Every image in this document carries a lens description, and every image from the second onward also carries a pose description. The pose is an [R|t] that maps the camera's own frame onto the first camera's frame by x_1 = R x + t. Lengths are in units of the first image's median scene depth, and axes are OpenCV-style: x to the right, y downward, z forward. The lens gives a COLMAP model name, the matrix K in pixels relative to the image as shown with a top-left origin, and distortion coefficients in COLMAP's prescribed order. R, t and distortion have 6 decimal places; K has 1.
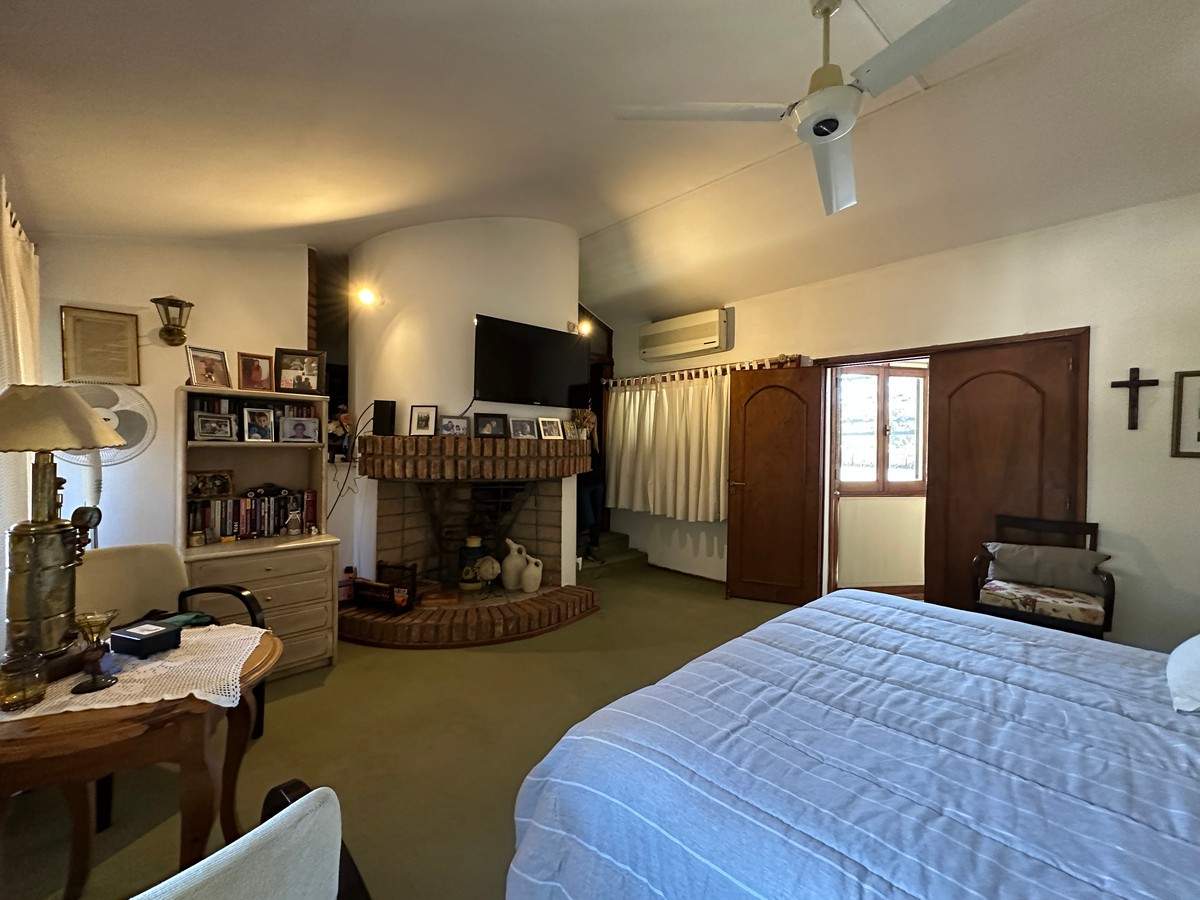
lens RADIAL K [[478.2, 0, 601.0], [0, 478.2, 450.2], [0, 0, 1]] dist [-0.005802, 0.000884]
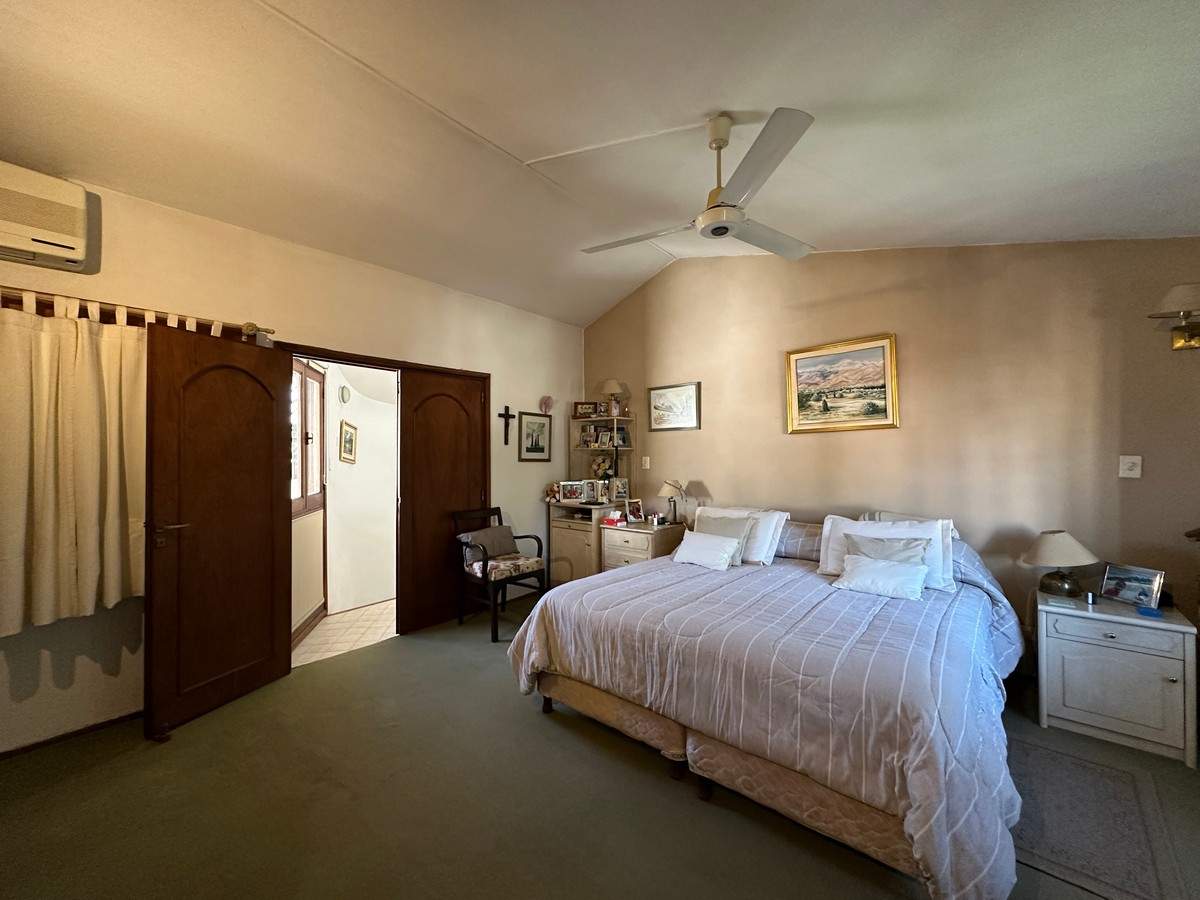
lens RADIAL K [[478.2, 0, 601.0], [0, 478.2, 450.2], [0, 0, 1]] dist [-0.005802, 0.000884]
pose [[-0.105792, -0.004122, 0.994380, -0.403595], [0.006661, 0.999966, 0.004853, -0.024638], [-0.994366, 0.007137, -0.105761, 0.685106]]
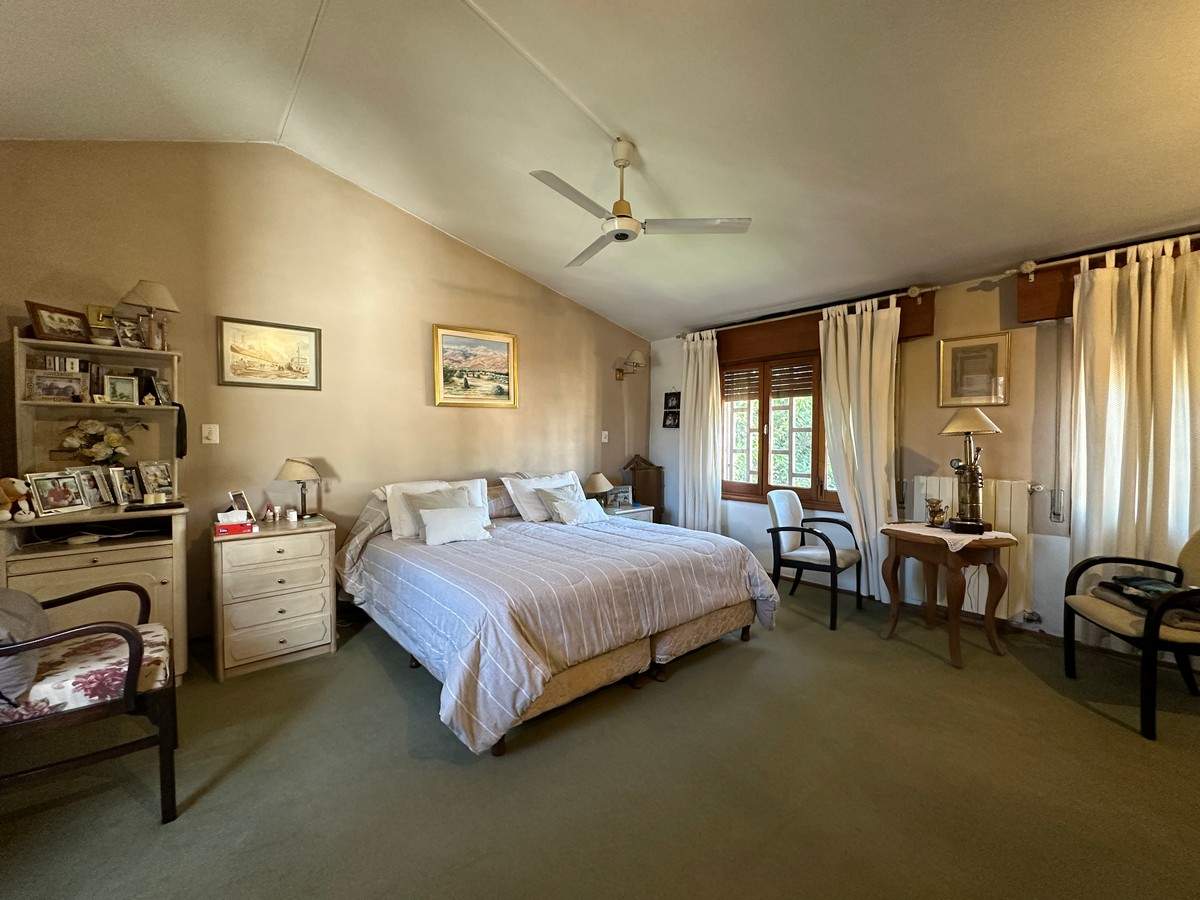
lens RADIAL K [[479.6, 0, 600.0], [0, 479.6, 450.0], [0, 0, 1]] dist [-0.004964, 0.000208]
pose [[-0.998893, -0.017784, 0.043541, 0.218709], [-0.016675, 0.999530, 0.025709, 0.014271], [-0.043978, 0.024955, -0.998721, 1.251873]]
